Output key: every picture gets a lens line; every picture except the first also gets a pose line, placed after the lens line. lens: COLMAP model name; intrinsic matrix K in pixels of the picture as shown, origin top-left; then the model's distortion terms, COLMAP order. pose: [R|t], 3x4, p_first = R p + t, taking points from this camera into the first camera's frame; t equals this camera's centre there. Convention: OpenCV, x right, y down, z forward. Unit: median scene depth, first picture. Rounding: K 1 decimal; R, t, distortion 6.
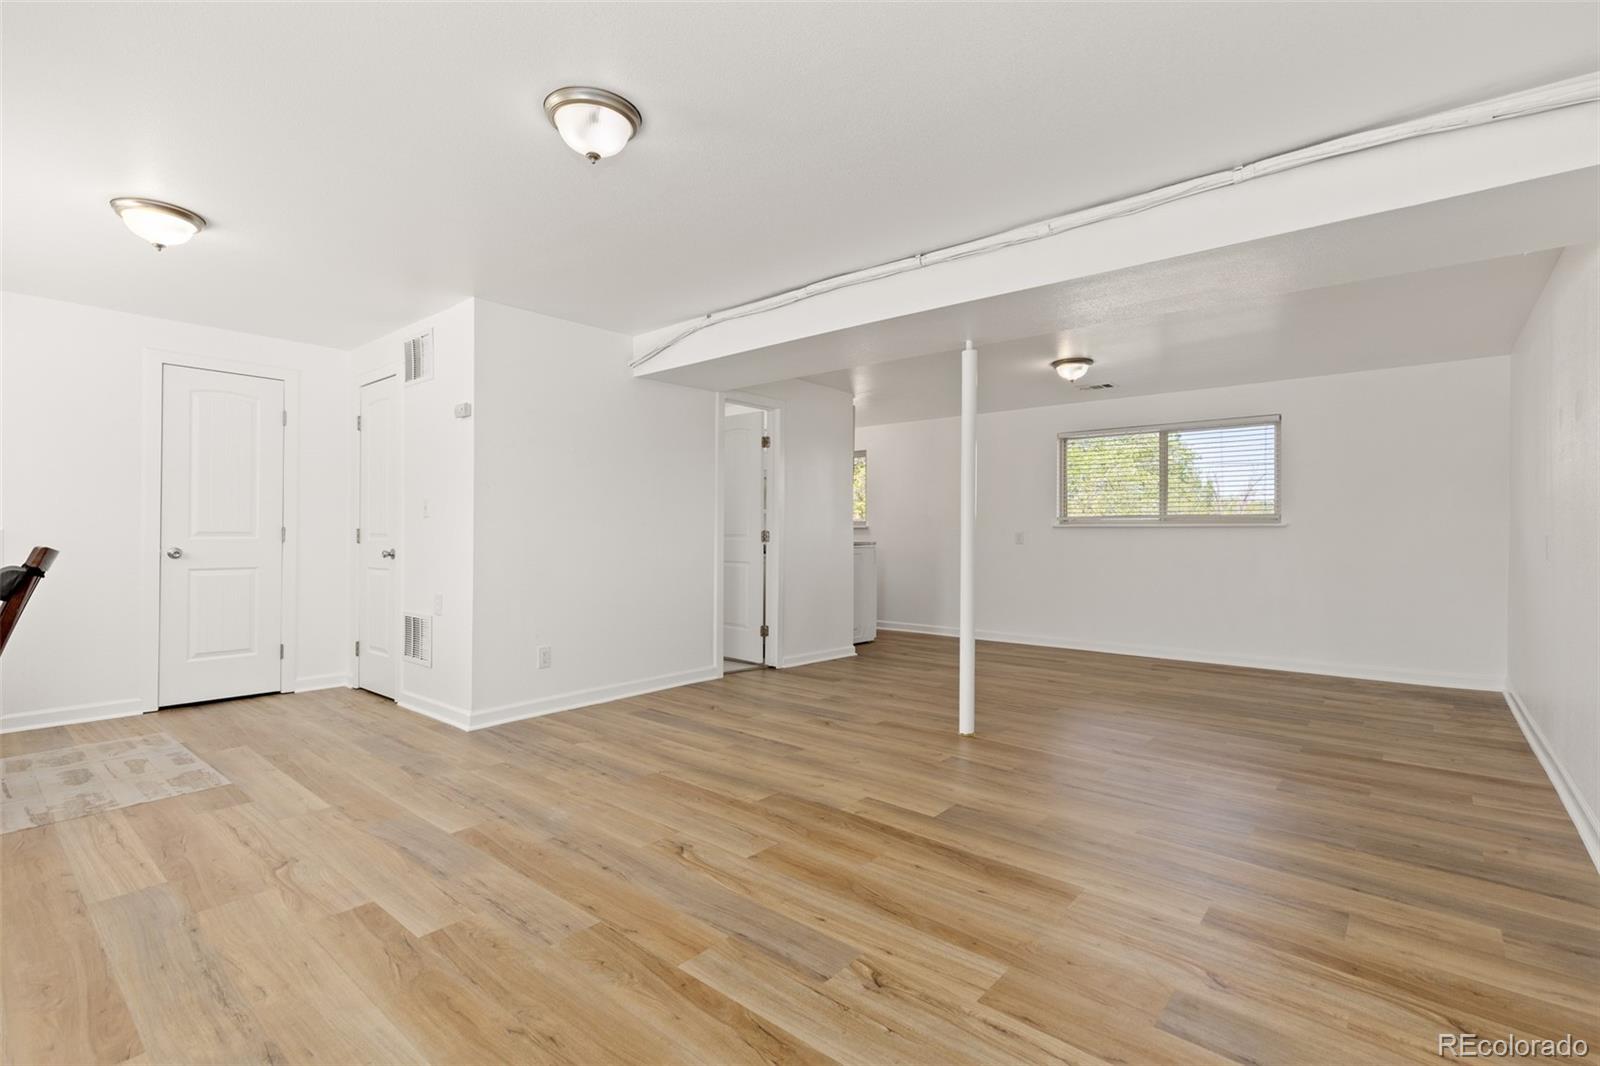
lens RADIAL K [[723.2, 0, 791.9], [0, 723.2, 524.5], [0, 0, 1]] dist [0.013729, -0.004447]
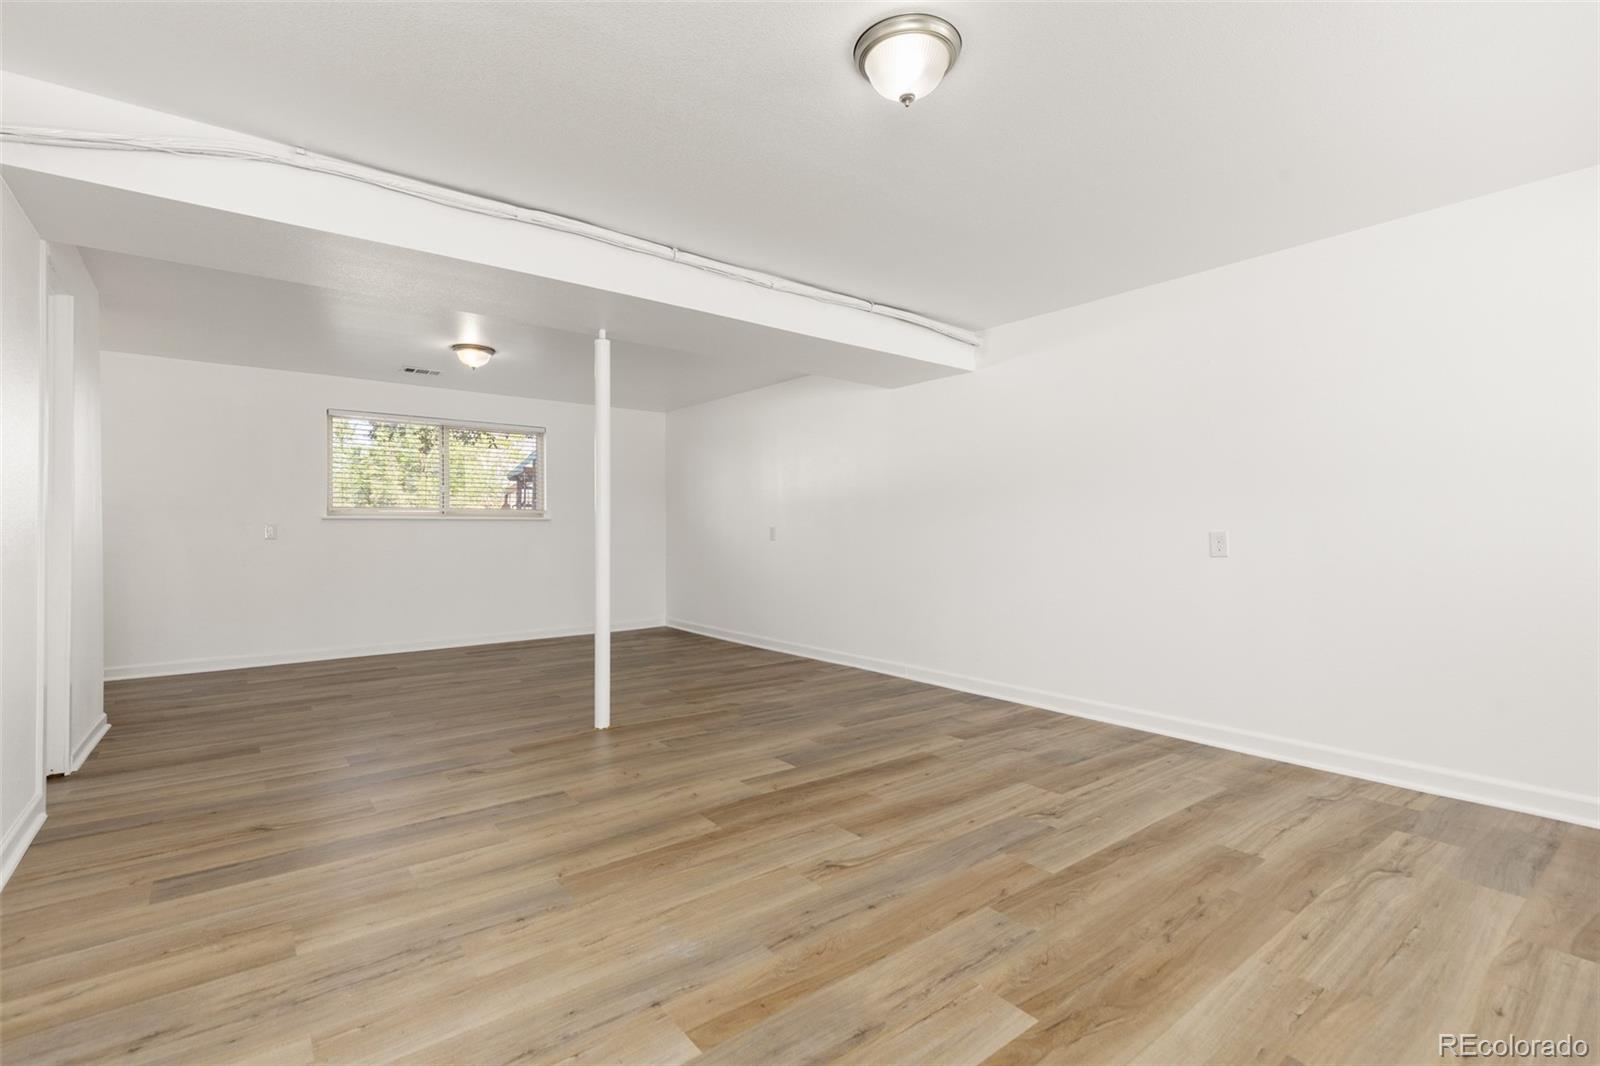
lens RADIAL K [[723.2, 0, 791.9], [0, 723.2, 524.5], [0, 0, 1]] dist [0.013729, -0.004447]
pose [[0.211329, 0.002683, 0.977411, -0.901389], [-0.010165, 0.999948, -0.000547, 0.012469], [-0.977362, -0.009819, 0.211345, 0.728407]]
